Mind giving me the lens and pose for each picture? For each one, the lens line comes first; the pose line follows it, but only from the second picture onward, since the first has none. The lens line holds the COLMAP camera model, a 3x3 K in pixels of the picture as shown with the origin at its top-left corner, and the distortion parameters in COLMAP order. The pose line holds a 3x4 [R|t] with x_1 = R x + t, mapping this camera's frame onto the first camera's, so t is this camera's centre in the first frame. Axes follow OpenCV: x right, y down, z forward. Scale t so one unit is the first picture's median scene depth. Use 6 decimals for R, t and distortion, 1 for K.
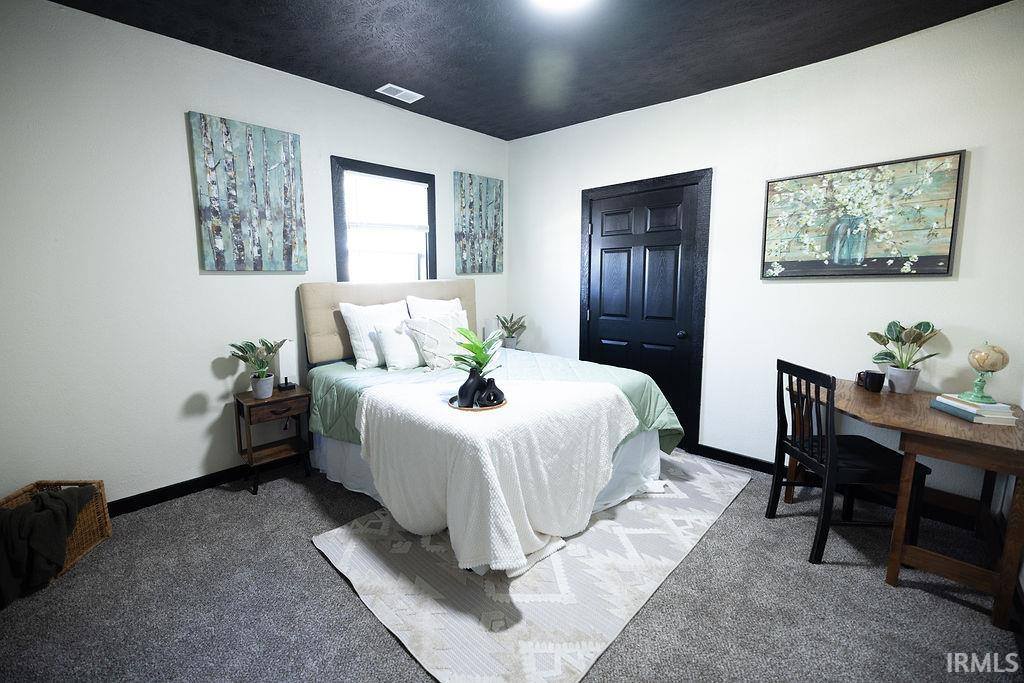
lens RADIAL K [[422.6, 0, 508.1], [0, 422.6, 334.6], [0, 0, 1]] dist [0.001815, -0.000143]
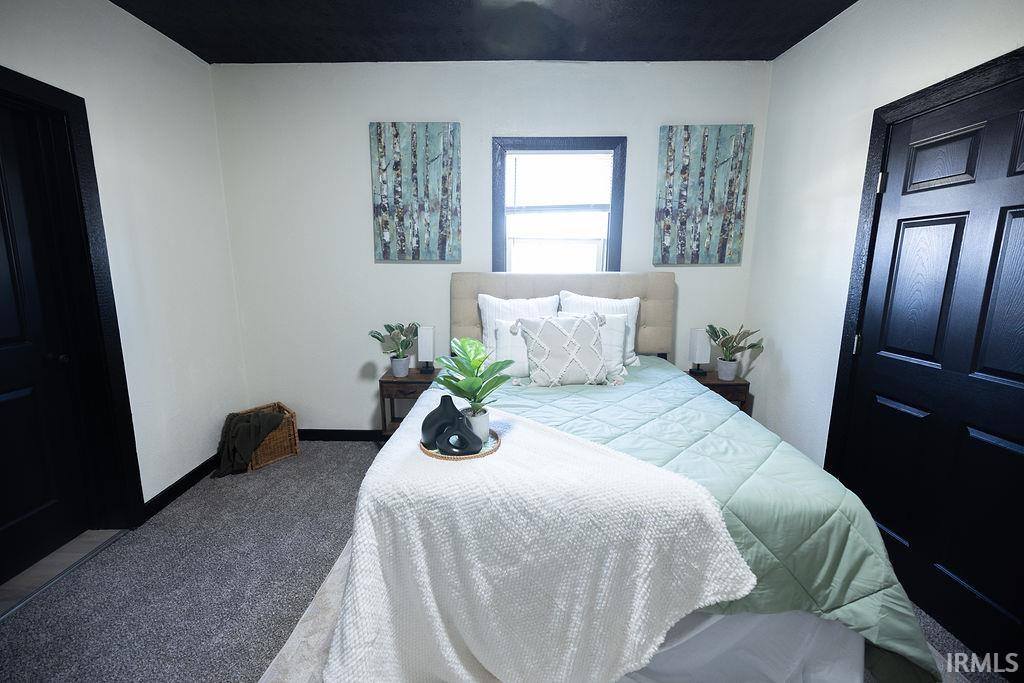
lens RADIAL K [[422.6, 0, 508.1], [0, 422.6, 334.6], [0, 0, 1]] dist [0.001815, -0.000143]
pose [[0.689621, 0.128749, -0.712633, 0.353354], [-0.112312, 0.991177, 0.070387, -0.061235], [0.715408, 0.031497, 0.697997, 0.401508]]
